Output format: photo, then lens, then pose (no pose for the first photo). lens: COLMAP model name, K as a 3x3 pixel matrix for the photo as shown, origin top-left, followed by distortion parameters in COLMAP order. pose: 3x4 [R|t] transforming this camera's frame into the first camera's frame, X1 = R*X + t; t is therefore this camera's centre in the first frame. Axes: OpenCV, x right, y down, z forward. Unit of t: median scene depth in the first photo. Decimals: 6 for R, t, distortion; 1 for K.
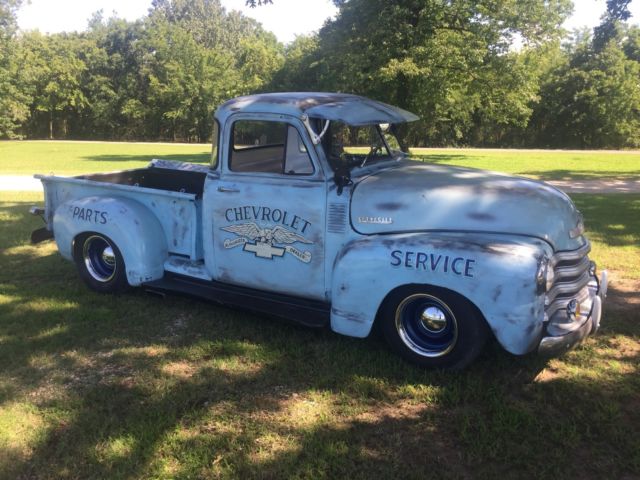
lens RADIAL K [[548.4, 0, 320.0], [0, 548.4, 240.0], [0, 0, 1]] dist [0.068488, -0.095968]
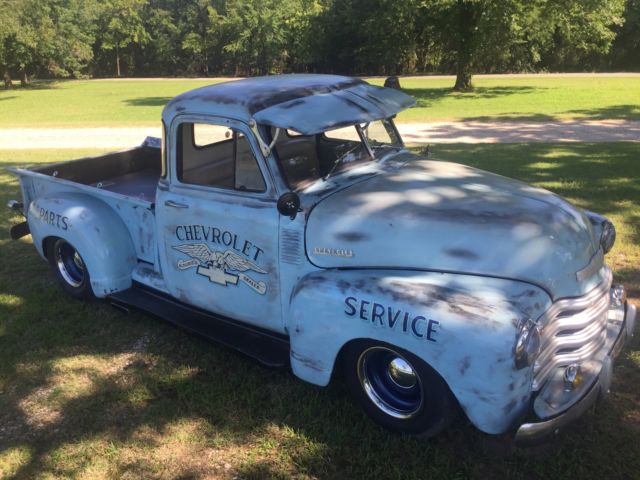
lens RADIAL K [[548.4, 0, 320.0], [0, 548.4, 240.0], [0, 0, 1]] dist [0.068488, -0.095968]
pose [[0.992125, 0.004286, -0.125175, 0.163207], [0.011540, 0.992035, 0.125434, -0.140529], [0.124716, -0.125890, 0.984174, 0.167324]]
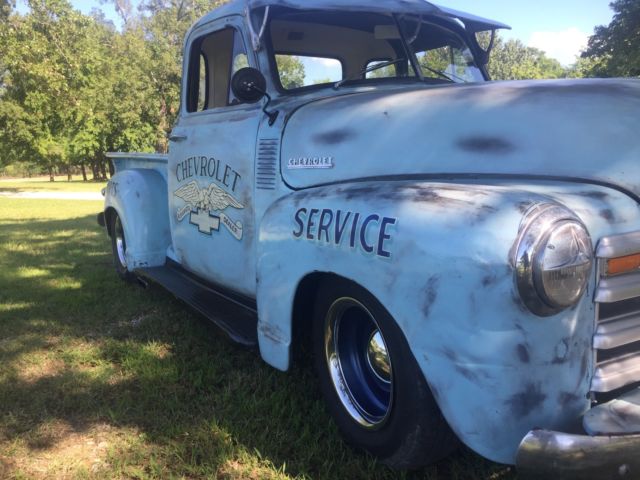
lens RADIAL K [[548.4, 0, 320.0], [0, 548.4, 240.0], [0, 0, 1]] dist [0.068488, -0.095968]
pose [[0.880750, 0.048792, -0.471061, 0.337349], [-0.082105, 0.995348, -0.050415, 0.062328], [0.466410, 0.083080, 0.880659, 0.457182]]
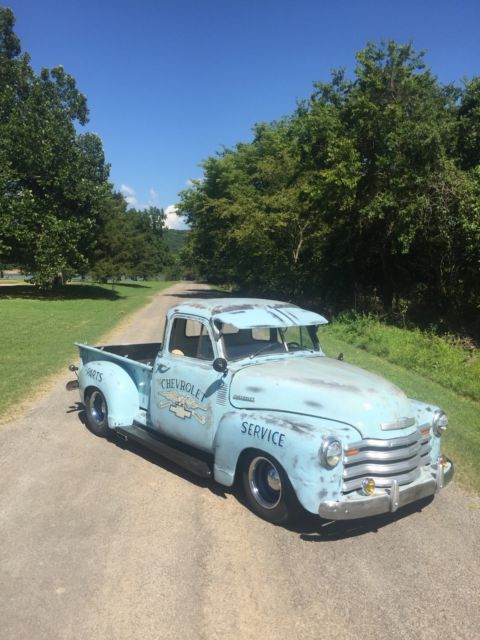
lens RADIAL K [[548.4, 0, 240.0], [0, 548.4, 320.0], [0, 0, 1]] dist [0.068488, -0.095968]
pose [[0.940222, 0.060034, -0.335230, 0.478609], [-0.113001, 0.983569, -0.140793, -0.030110], [0.321269, 0.170257, 0.931557, -0.276392]]
